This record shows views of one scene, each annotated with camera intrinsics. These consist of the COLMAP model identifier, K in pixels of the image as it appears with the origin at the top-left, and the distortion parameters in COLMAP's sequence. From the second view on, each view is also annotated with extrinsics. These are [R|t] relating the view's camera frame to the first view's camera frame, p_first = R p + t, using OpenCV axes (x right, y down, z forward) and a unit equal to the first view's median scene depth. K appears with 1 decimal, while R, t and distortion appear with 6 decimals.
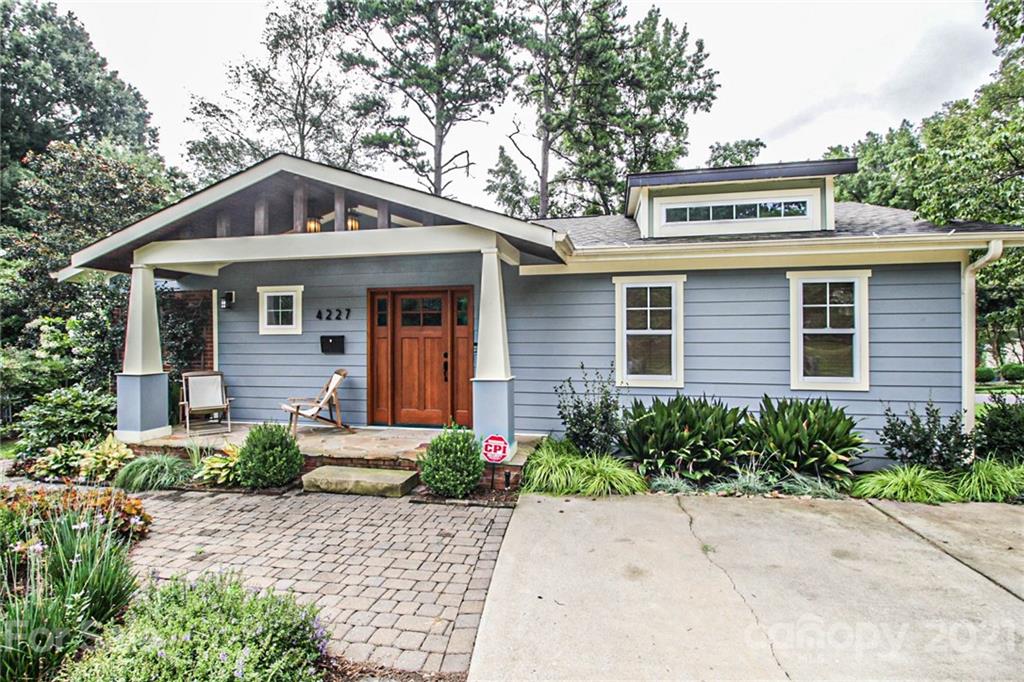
lens RADIAL K [[481.5, 0, 510.6], [0, 481.5, 334.9], [0, 0, 1]] dist [-0.002996, -0.010429]
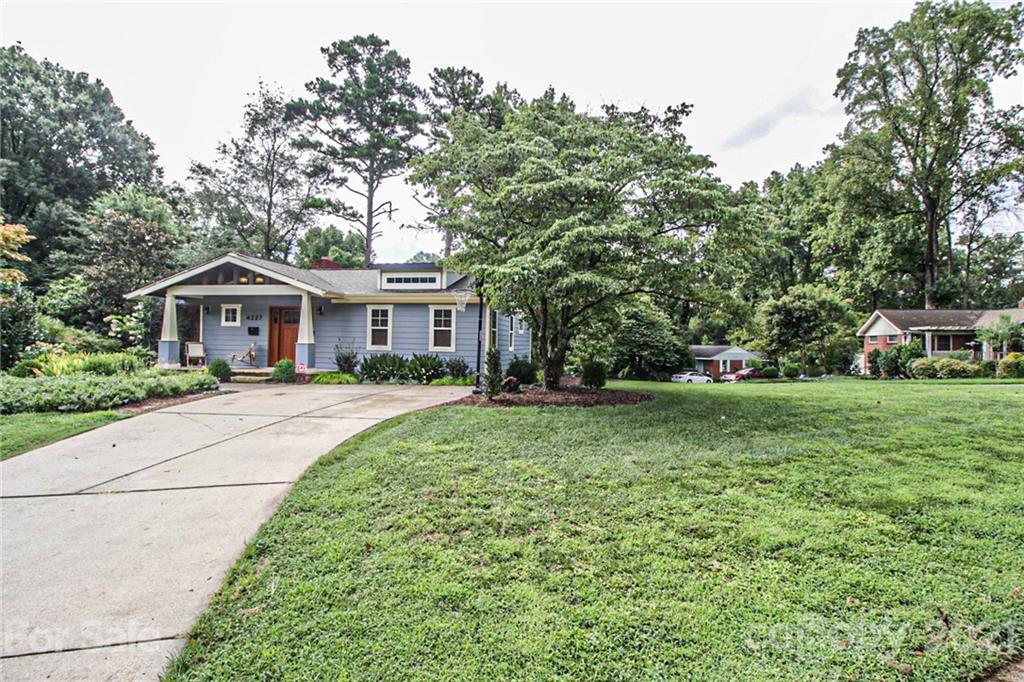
lens RADIAL K [[481.5, 0, 510.6], [0, 481.5, 333.8], [0, 0, 1]] dist [-0.002996, -0.010429]
pose [[0.999652, 0.022493, 0.013808, 0.840676], [-0.022272, 0.999625, -0.015956, 0.044497], [-0.014162, 0.015643, 0.999777, -1.323930]]
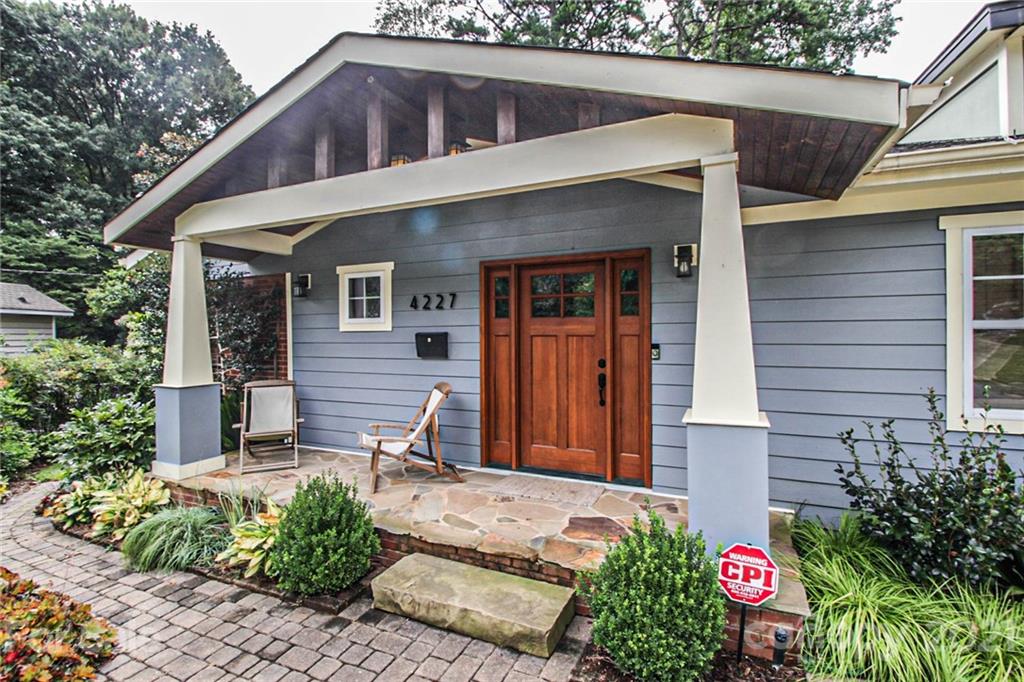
lens RADIAL K [[481.5, 0, 509.1], [0, 481.5, 334.8], [0, 0, 1]] dist [-0.002996, -0.010429]
pose [[0.974598, -0.001589, -0.223957, -0.113633], [0.003325, 0.999967, 0.007374, 0.000106], [0.223938, -0.007931, 0.974571, 0.371383]]
